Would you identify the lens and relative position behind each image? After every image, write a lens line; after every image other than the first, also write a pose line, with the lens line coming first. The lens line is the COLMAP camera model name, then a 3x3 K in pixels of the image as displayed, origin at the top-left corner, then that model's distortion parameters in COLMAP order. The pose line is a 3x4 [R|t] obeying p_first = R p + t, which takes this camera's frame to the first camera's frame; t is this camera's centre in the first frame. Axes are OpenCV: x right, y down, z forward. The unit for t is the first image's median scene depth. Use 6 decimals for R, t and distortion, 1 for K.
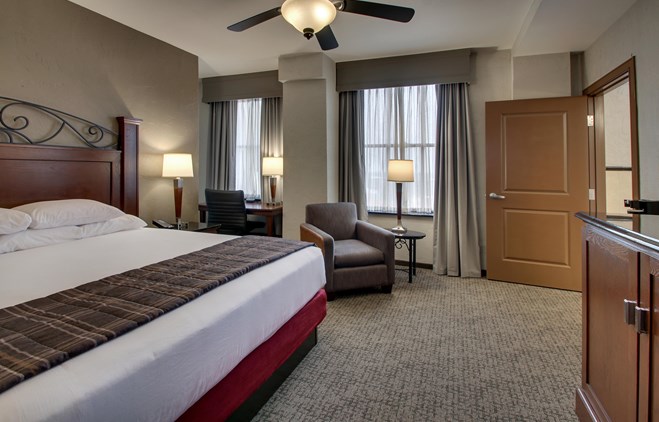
lens RADIAL K [[301.6, 0, 330.6], [0, 301.6, 168.3], [0, 0, 1]] dist [-0.003465, -0.001434]
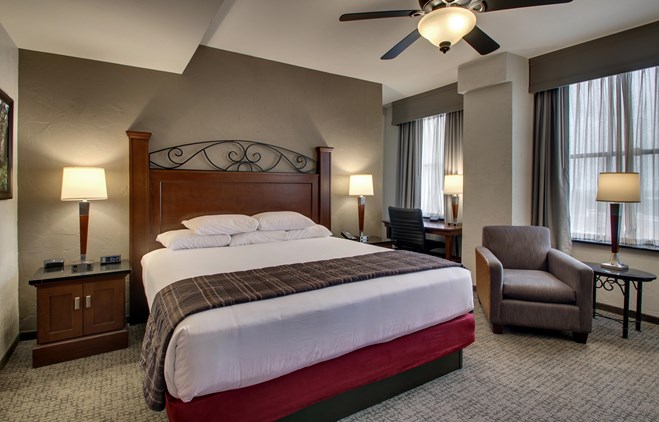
lens RADIAL K [[324.0, 0, 355.6], [0, 324.0, 191.4], [0, 0, 1]] dist [-0.009605, -0.001190]
pose [[0.826874, -0.005846, -0.562356, 0.167172], [0.012700, 0.999885, 0.008278, 0.003820], [0.562243, -0.013987, 0.826854, -0.019796]]
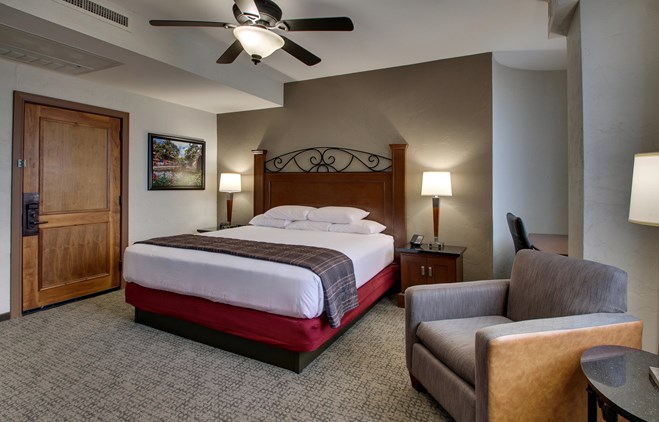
lens RADIAL K [[349.5, 0, 330.3], [0, 349.5, 187.9], [0, 0, 1]] dist [-0.001254, -0.000403]
pose [[-0.048592, -0.006872, -0.998795, 0.667420], [-0.005025, 0.999965, -0.006636, 0.014562], [0.998806, 0.004696, -0.048625, 0.753098]]
